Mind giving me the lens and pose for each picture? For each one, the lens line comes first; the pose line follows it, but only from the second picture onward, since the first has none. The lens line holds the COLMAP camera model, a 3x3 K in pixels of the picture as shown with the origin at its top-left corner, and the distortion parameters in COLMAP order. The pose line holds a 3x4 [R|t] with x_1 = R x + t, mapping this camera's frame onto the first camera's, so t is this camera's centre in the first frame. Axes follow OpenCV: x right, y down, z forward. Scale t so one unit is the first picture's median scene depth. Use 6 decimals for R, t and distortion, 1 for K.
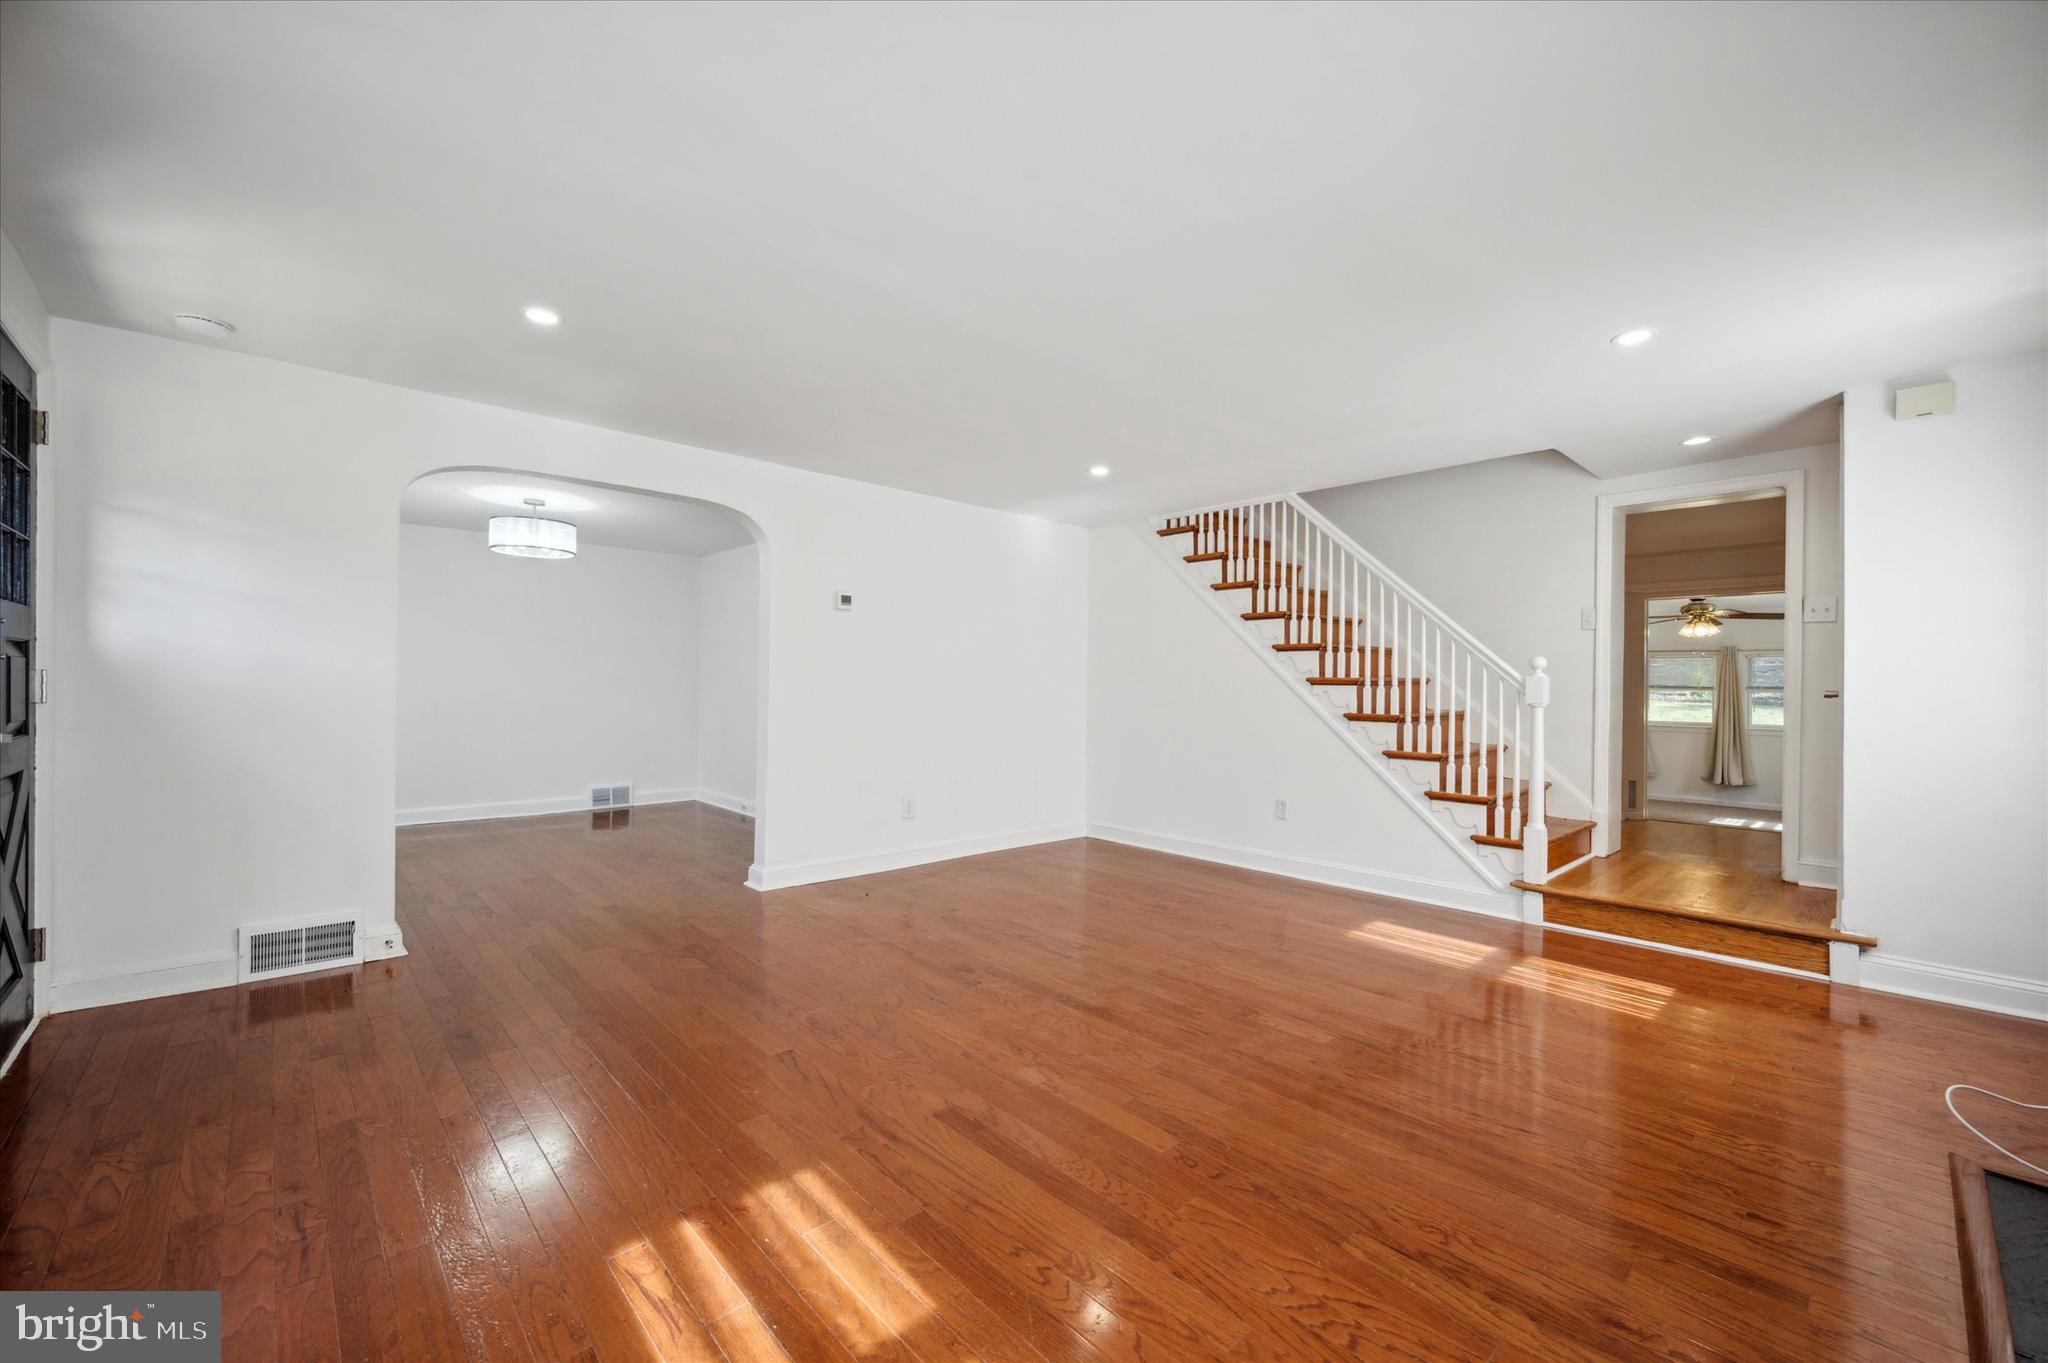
lens RADIAL K [[812.3, 0, 1033.2], [0, 812.3, 693.8], [0, 0, 1]] dist [0.002051, 0.000049]
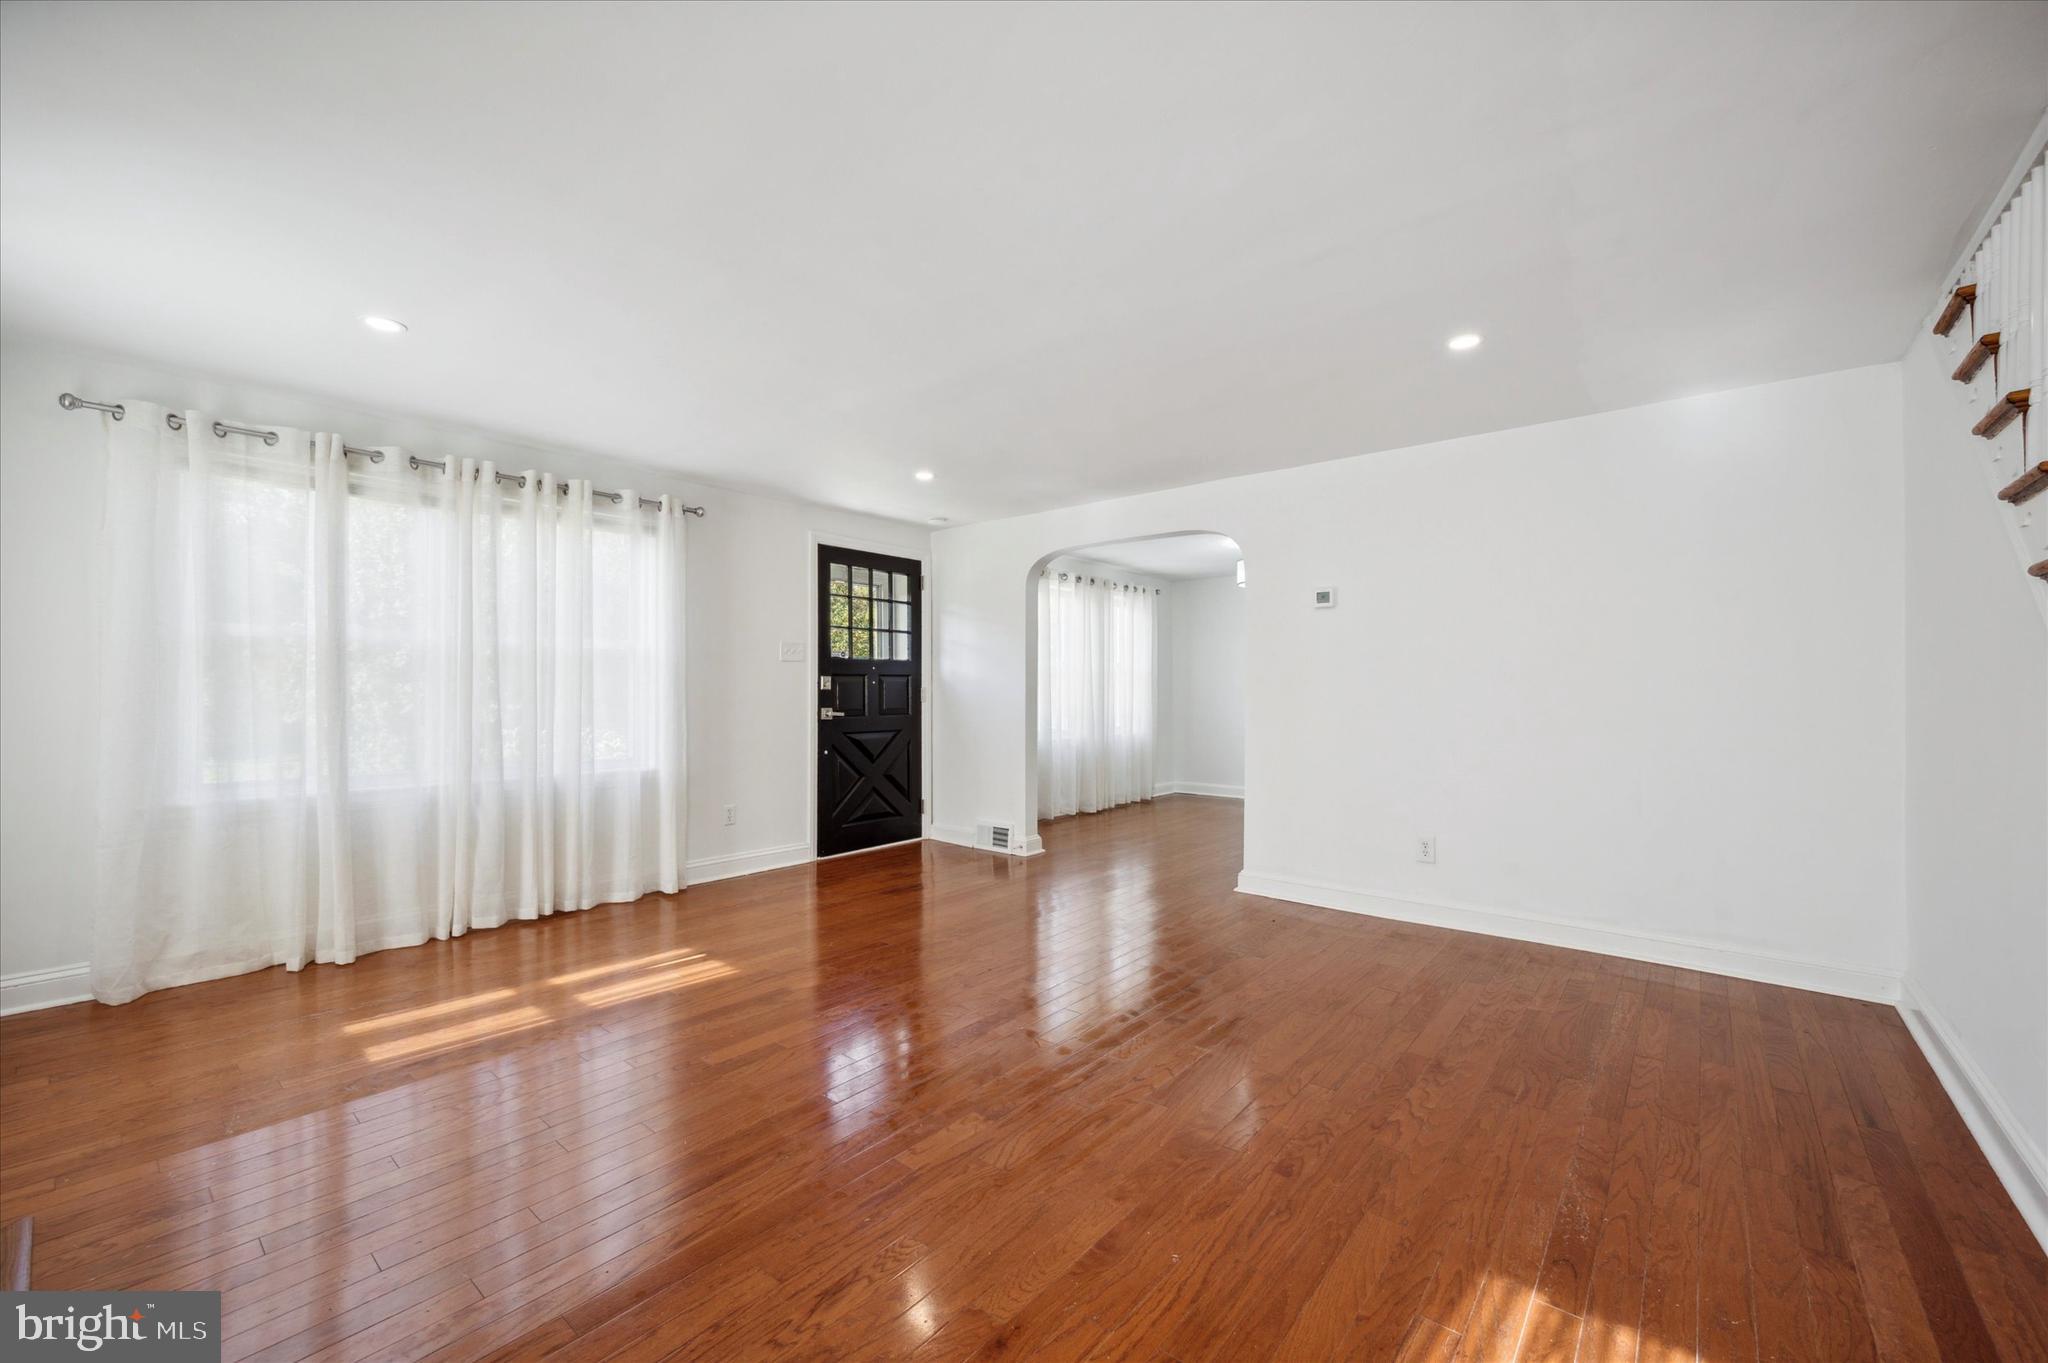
lens RADIAL K [[812.3, 0, 1033.2], [0, 812.3, 693.8], [0, 0, 1]] dist [0.002051, 0.000049]
pose [[0.124007, -0.008051, -0.992249, 0.877542], [-0.009245, 0.999914, -0.009268, 0.003299], [0.992238, 0.010323, 0.123922, 0.801754]]
